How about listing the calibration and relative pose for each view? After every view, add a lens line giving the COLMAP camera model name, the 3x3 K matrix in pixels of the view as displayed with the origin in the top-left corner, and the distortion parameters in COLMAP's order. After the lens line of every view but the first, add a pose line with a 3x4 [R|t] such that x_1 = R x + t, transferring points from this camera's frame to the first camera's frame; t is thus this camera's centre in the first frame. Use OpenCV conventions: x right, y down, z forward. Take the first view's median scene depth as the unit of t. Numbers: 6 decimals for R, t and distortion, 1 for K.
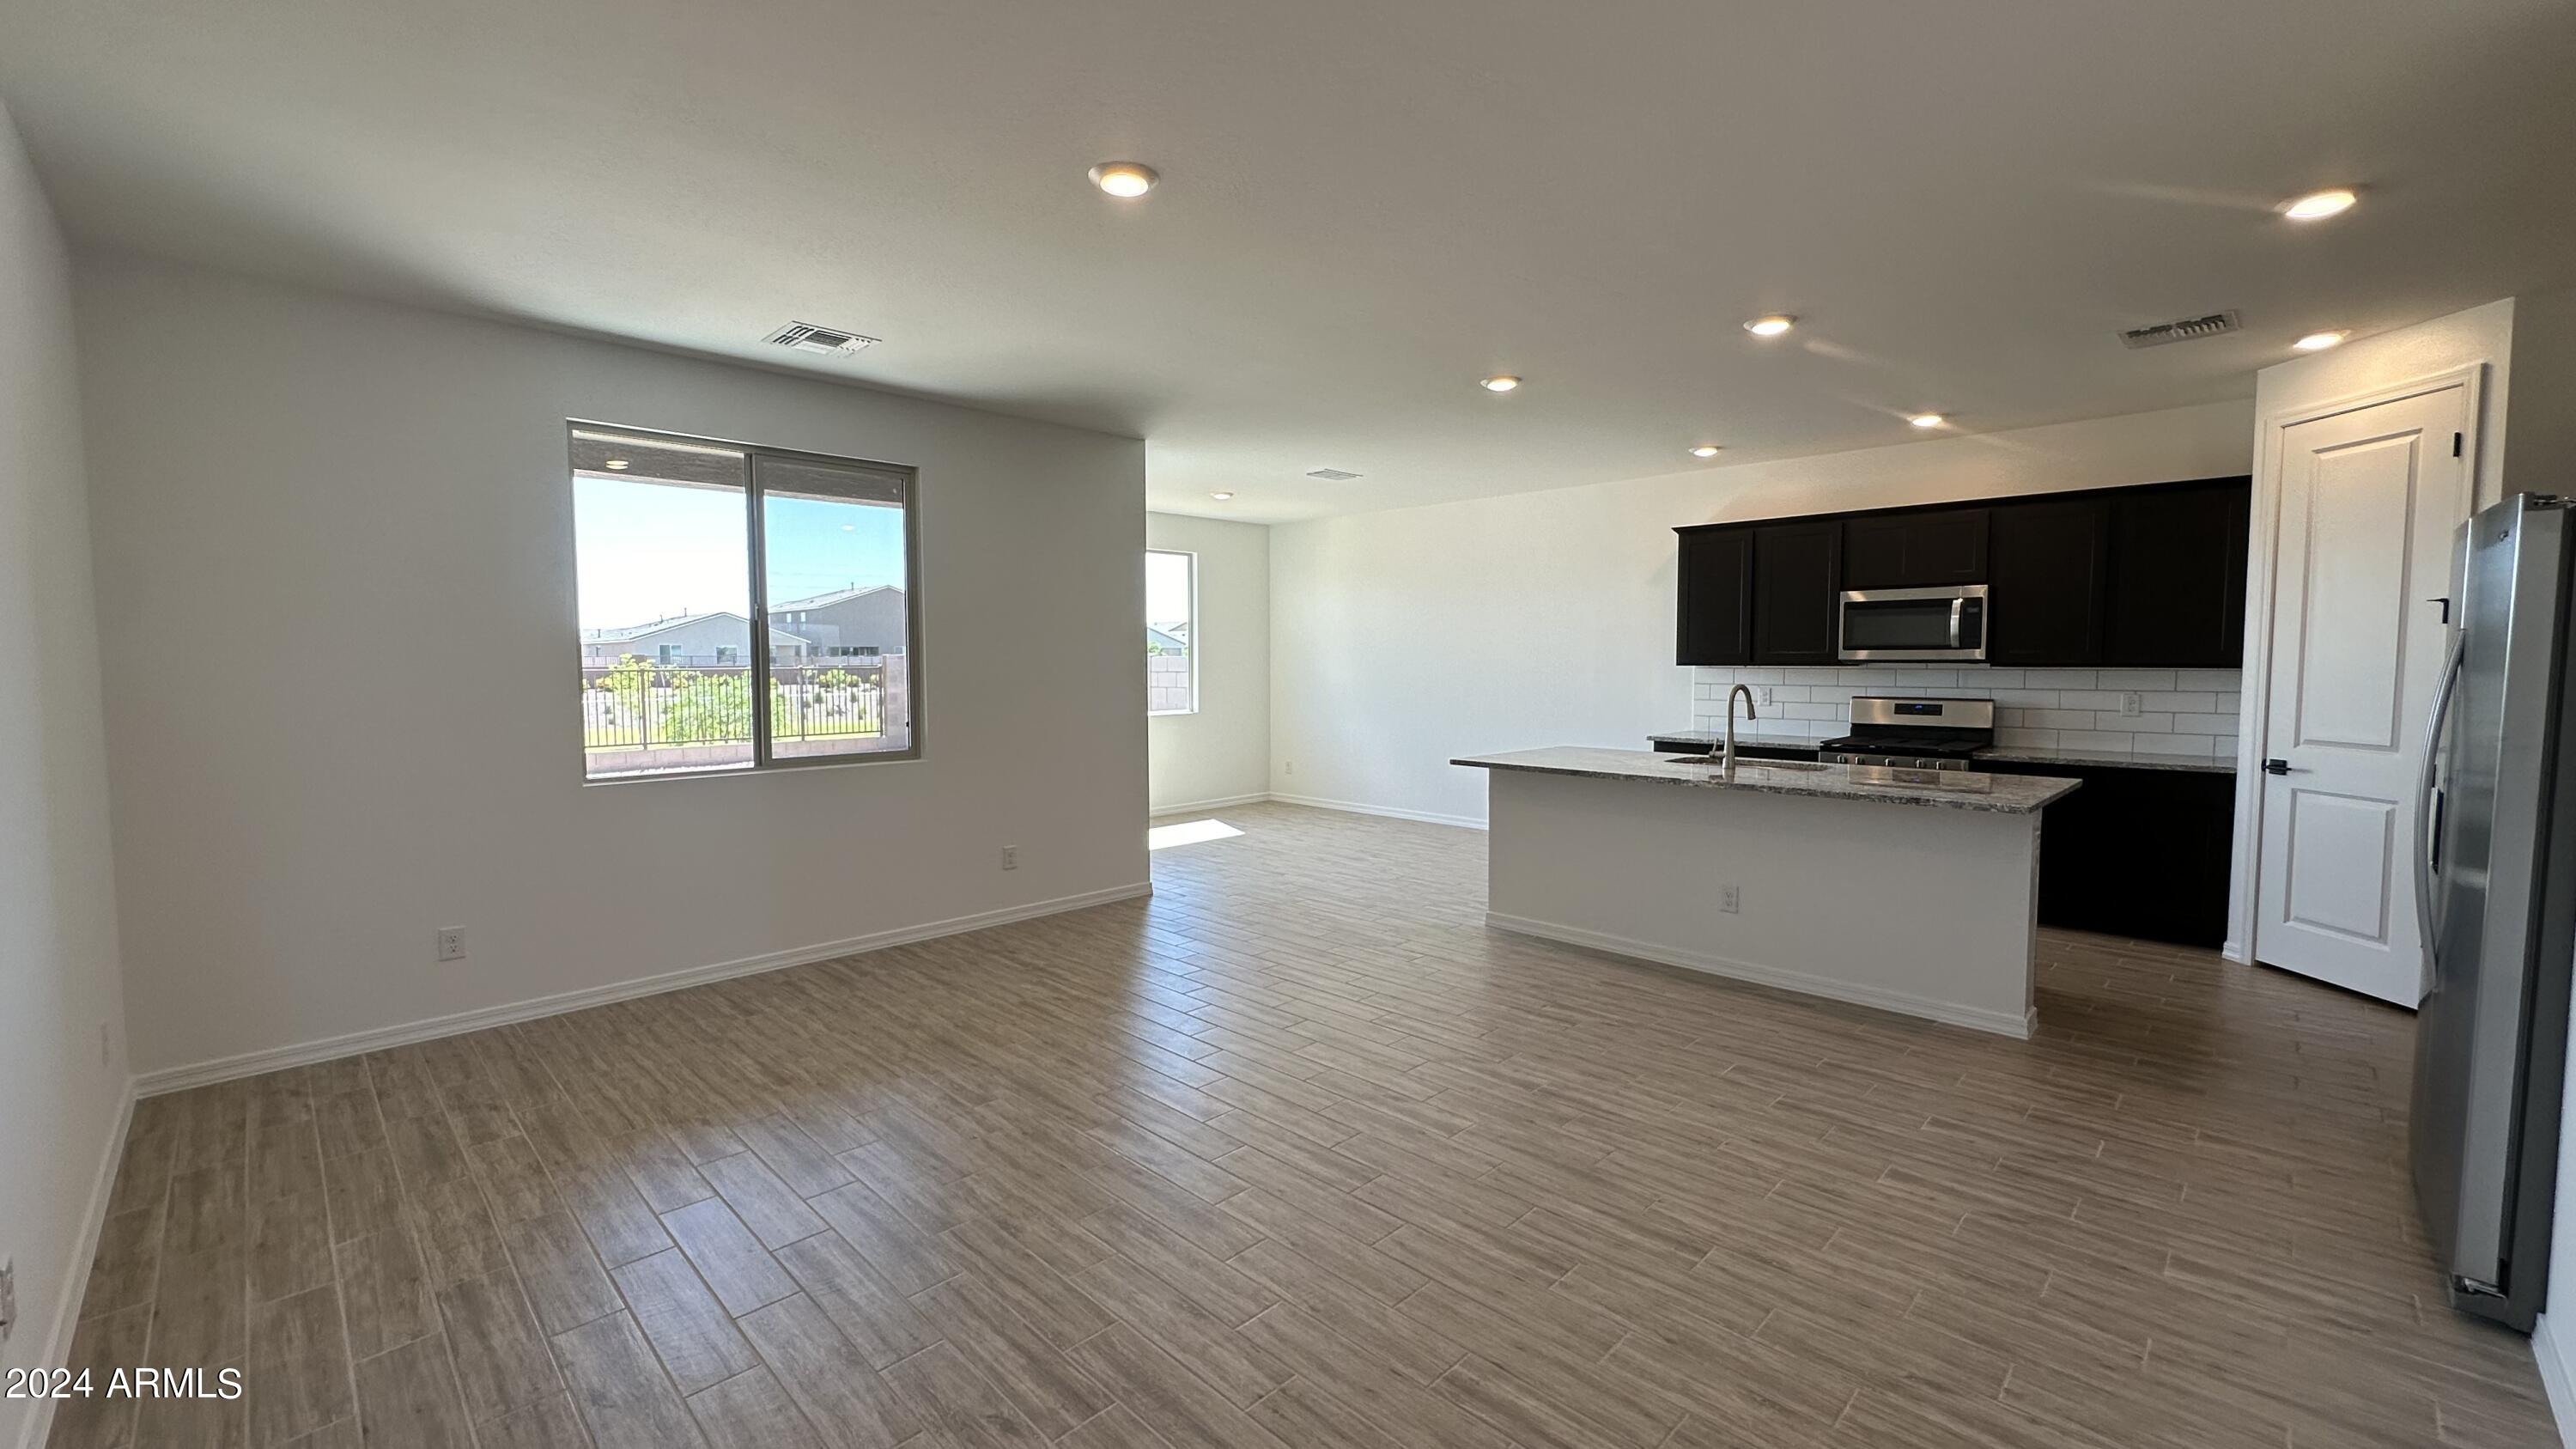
lens RADIAL K [[1046.0, 0, 1288.0], [0, 1046.0, 724.5], [0, 0, 1]] dist [-0.030832, -0.000009]
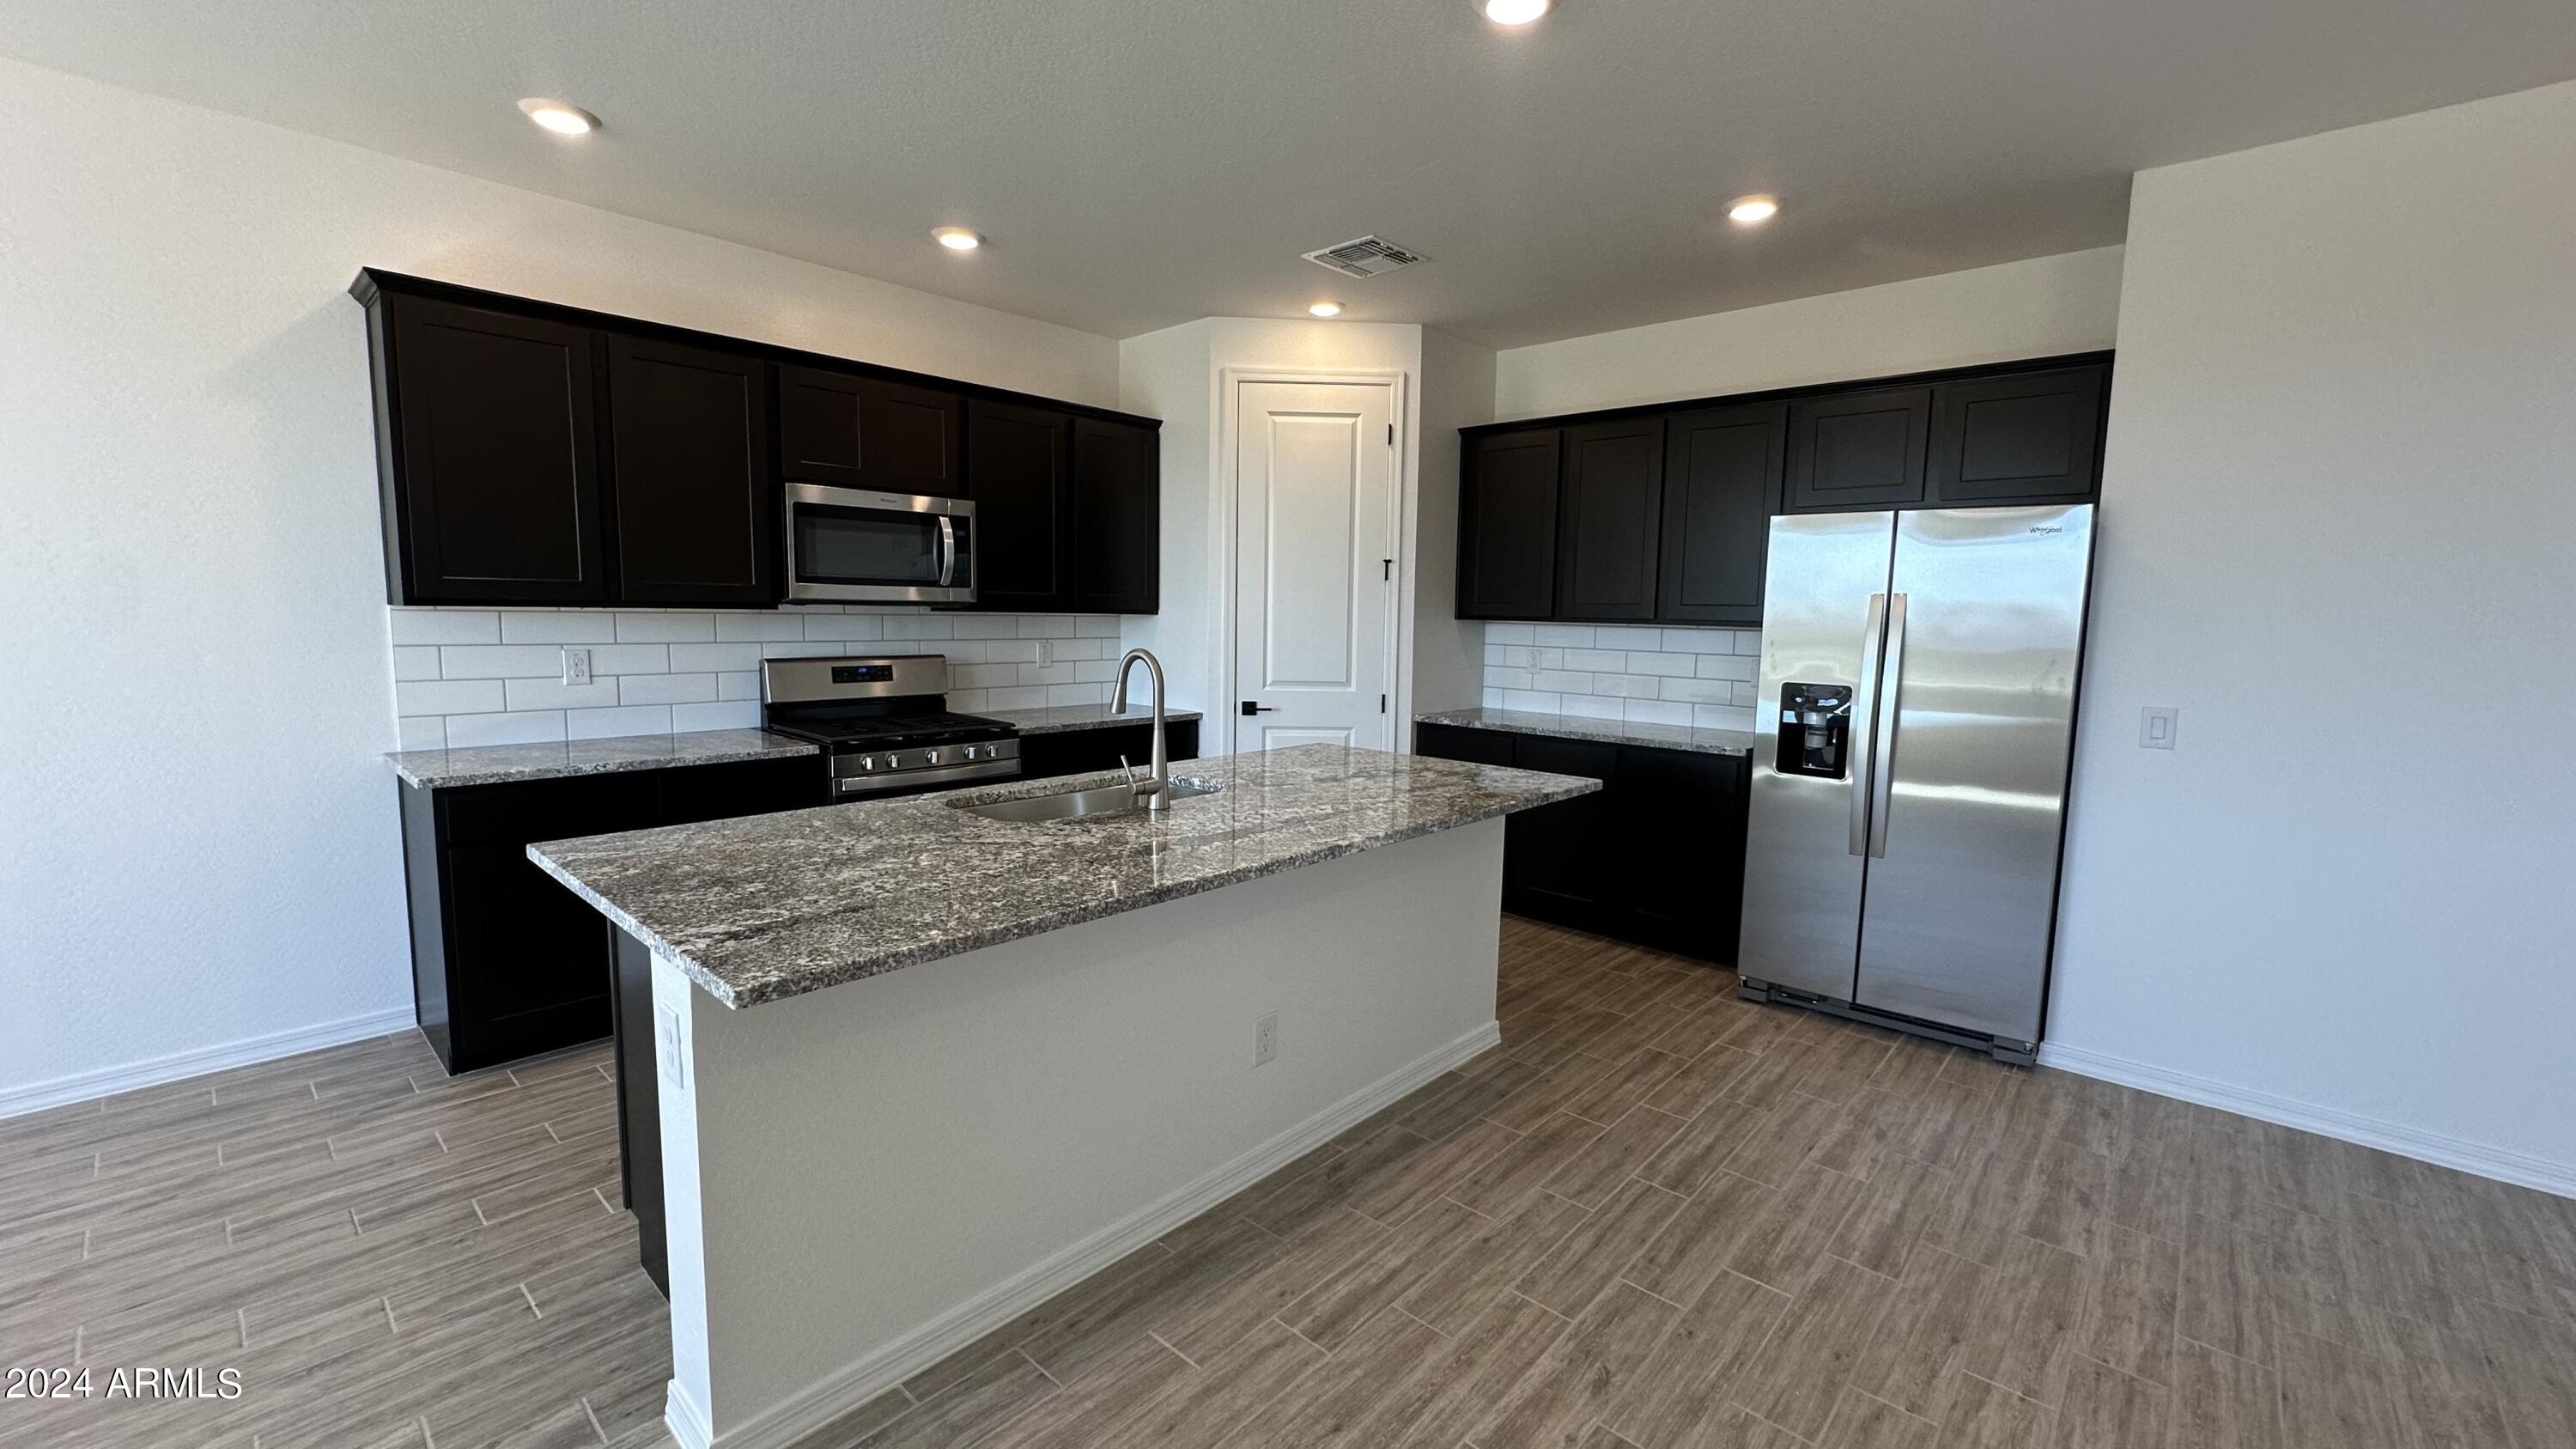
lens RADIAL K [[1027.6, 0, 1283.9], [0, 1027.6, 724.6], [0, 0, 1]] dist [-0.001851, -0.000042]
pose [[-0.046862, -0.108124, 0.993032, -0.101545], [0.044155, 0.992929, 0.110196, -0.058964], [-0.997925, 0.049011, -0.041757, 1.018531]]
